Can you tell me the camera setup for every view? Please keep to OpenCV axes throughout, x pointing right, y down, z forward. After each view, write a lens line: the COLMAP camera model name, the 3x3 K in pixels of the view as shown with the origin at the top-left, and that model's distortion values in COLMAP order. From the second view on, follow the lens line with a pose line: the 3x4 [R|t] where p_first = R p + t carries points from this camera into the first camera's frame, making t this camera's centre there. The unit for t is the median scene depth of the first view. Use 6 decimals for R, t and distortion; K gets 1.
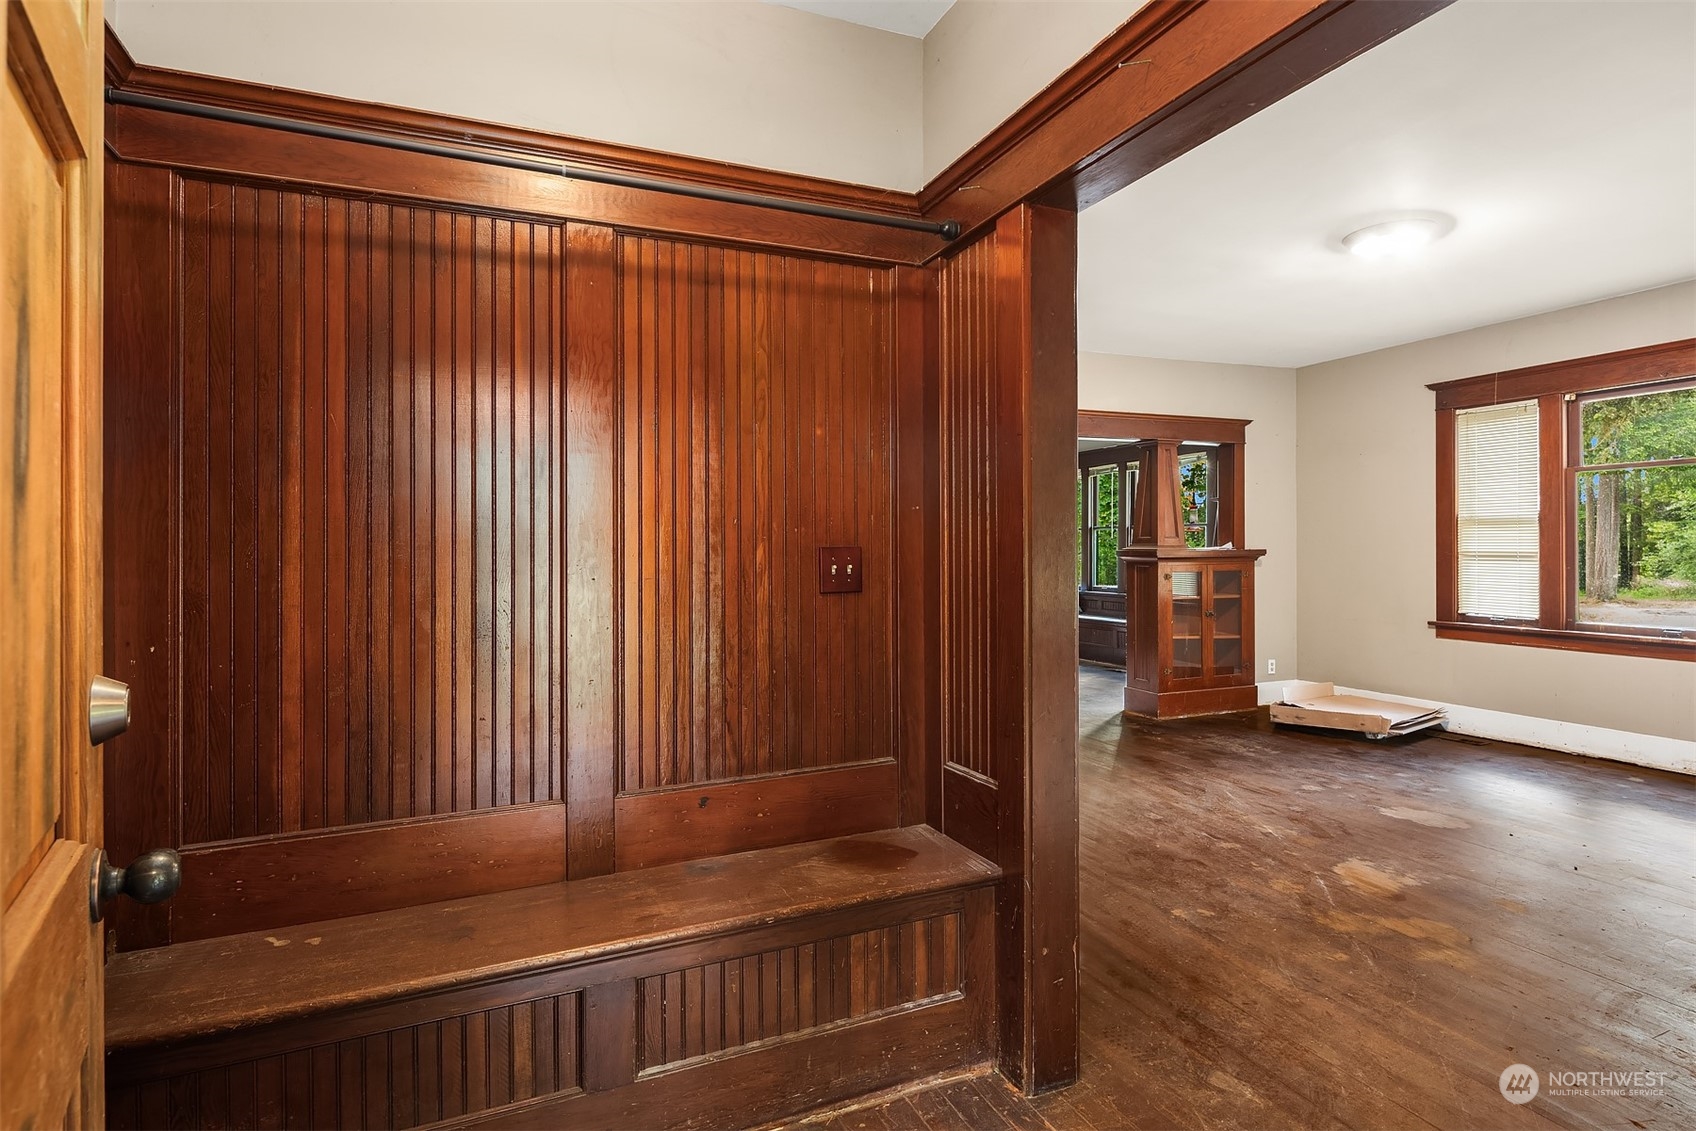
lens RADIAL K [[846.1, 0, 835.6], [0, 846.1, 544.5], [0, 0, 1]] dist [0.003685, -0.004339]
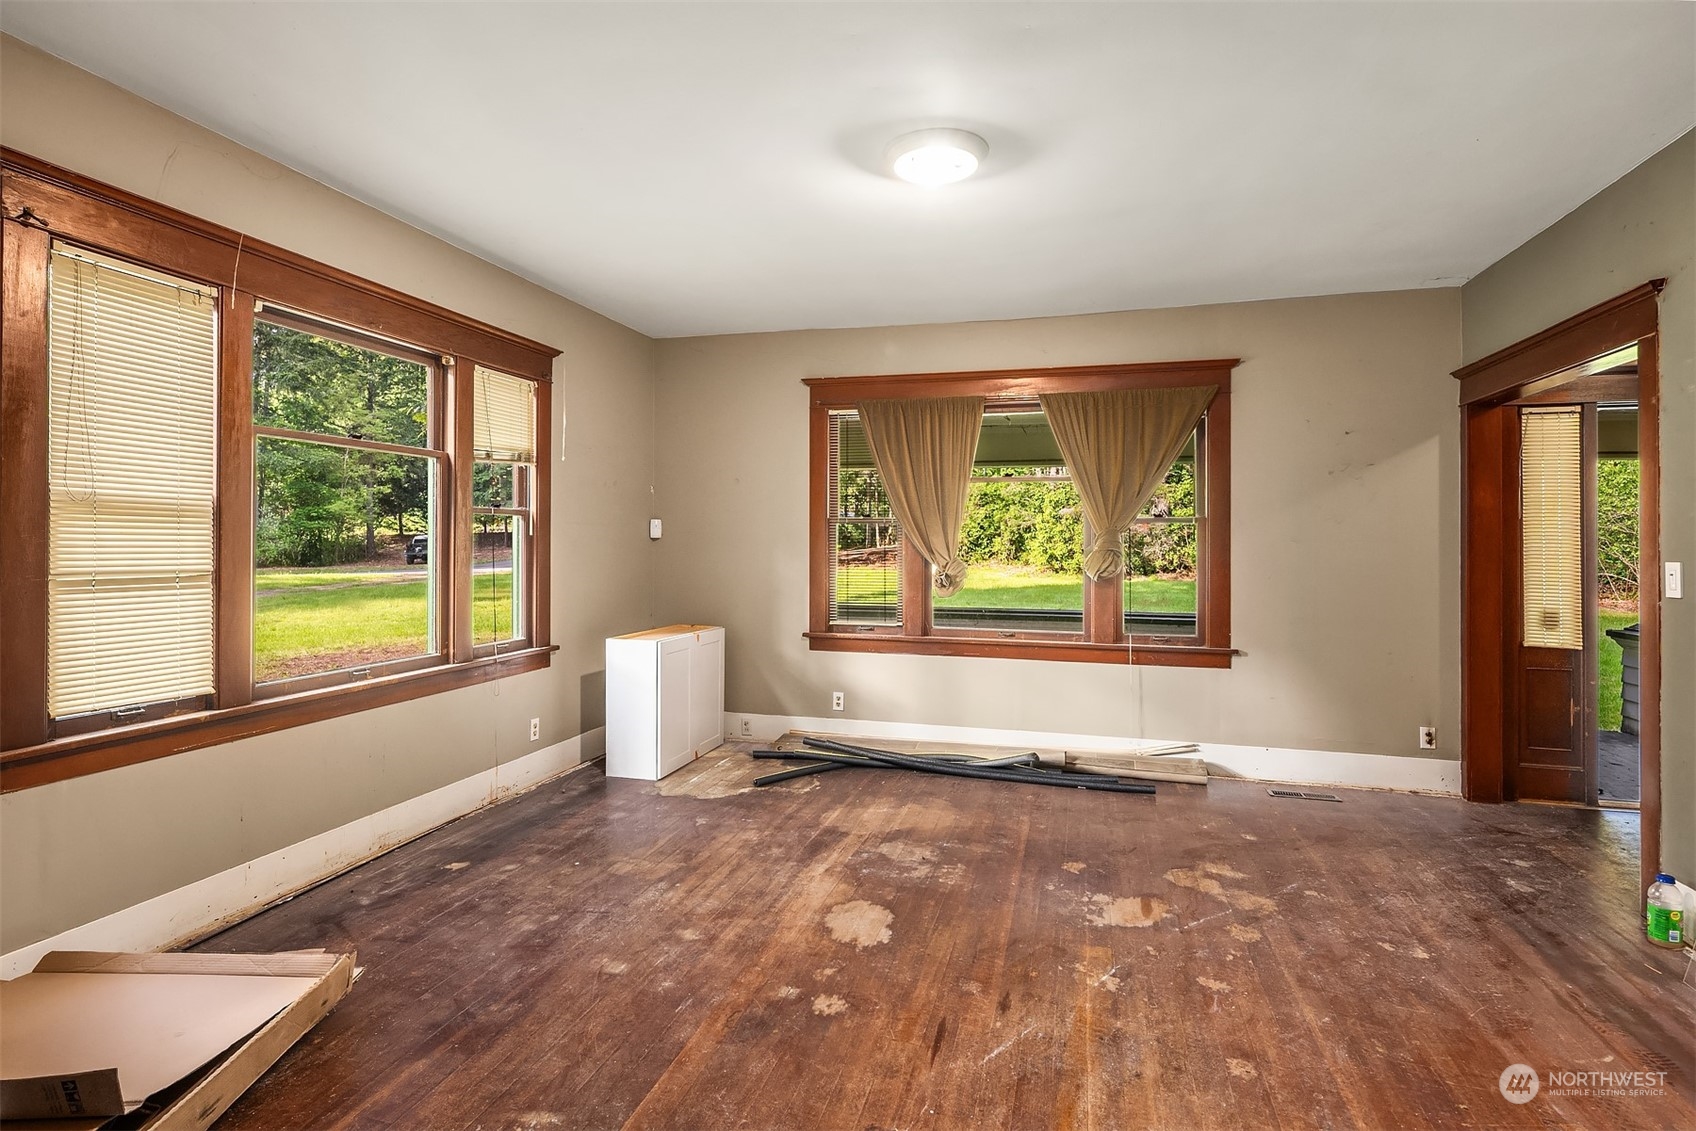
lens RADIAL K [[846.1, 0, 835.6], [0, 846.1, 544.5], [0, 0, 1]] dist [0.003685, -0.004339]
pose [[-0.778341, -0.002405, 0.627837, 0.170981], [-0.004962, 0.999985, -0.002322, -0.008325], [-0.627822, -0.004922, -0.778341, 1.138645]]
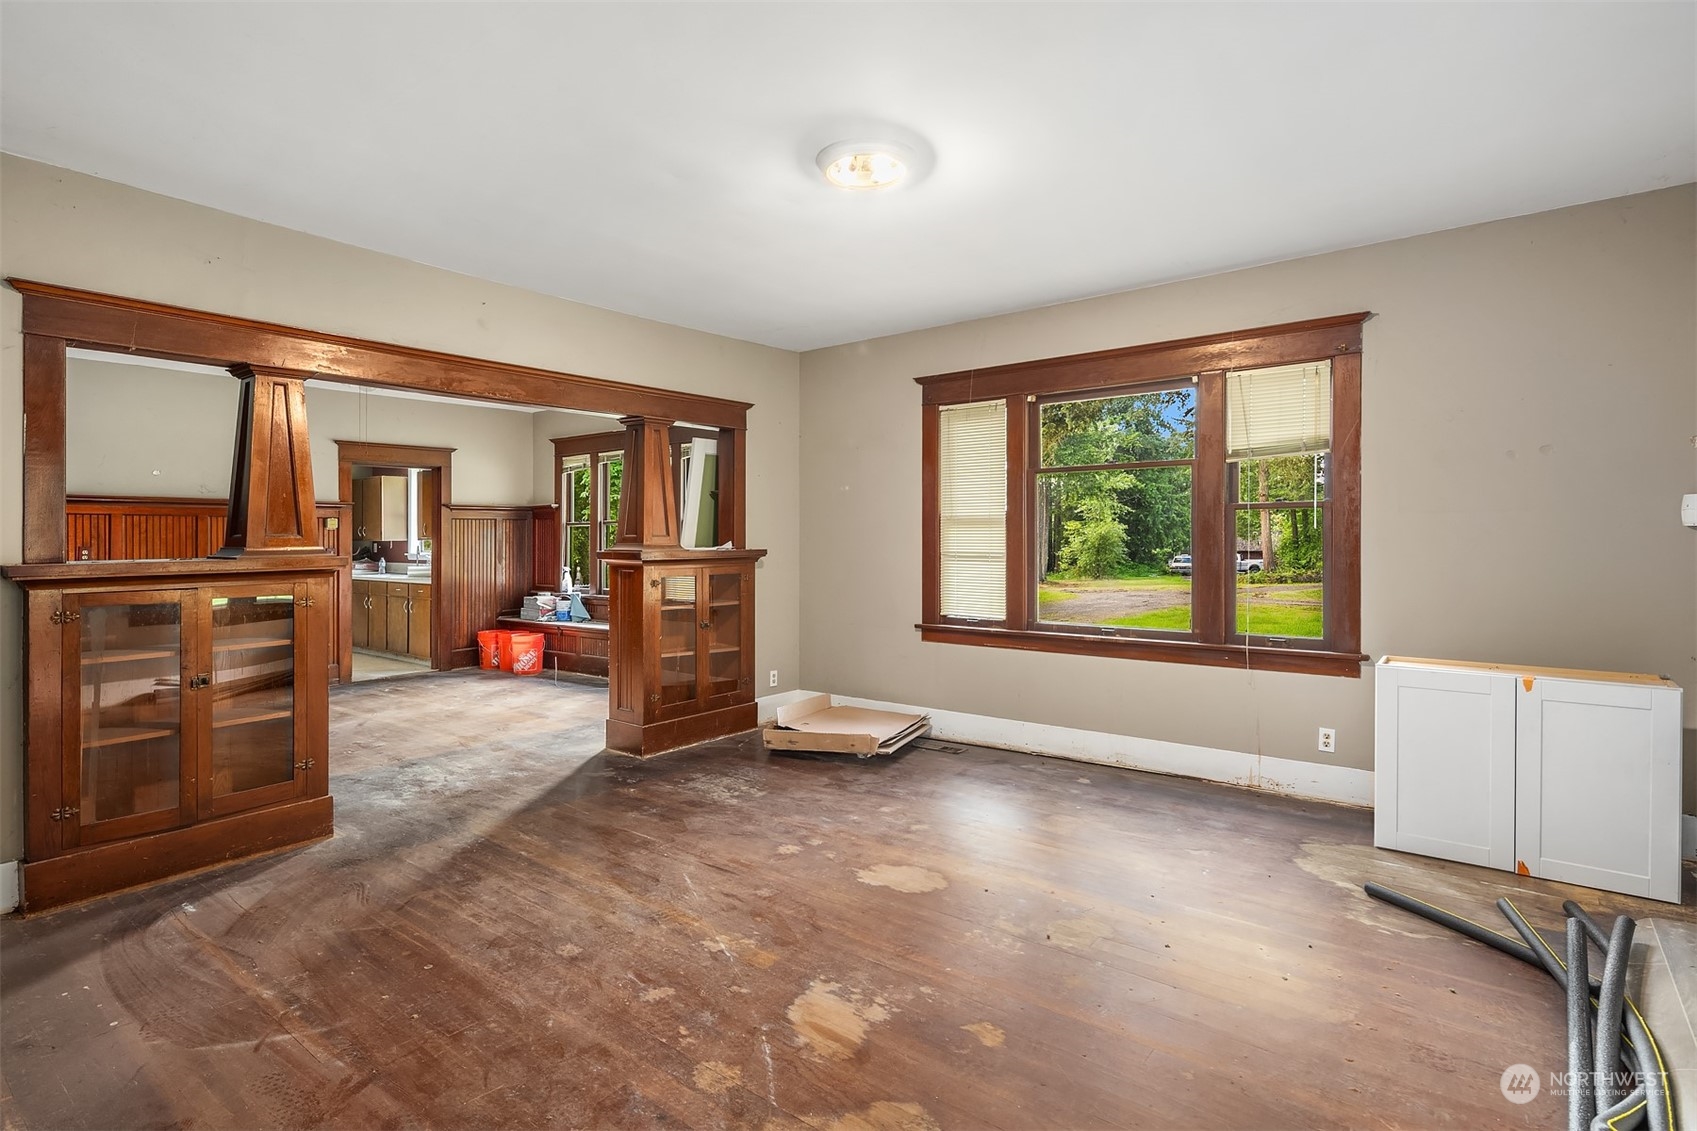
lens RADIAL K [[846.6, 0, 836.1], [0, 846.6, 544.5], [0, 0, 1]] dist [0.003685, -0.004339]
pose [[0.875550, -0.001635, 0.483125, 0.168720], [-0.002702, 0.999962, 0.008280, -0.008392], [-0.483120, -0.008555, 0.875512, 0.217917]]
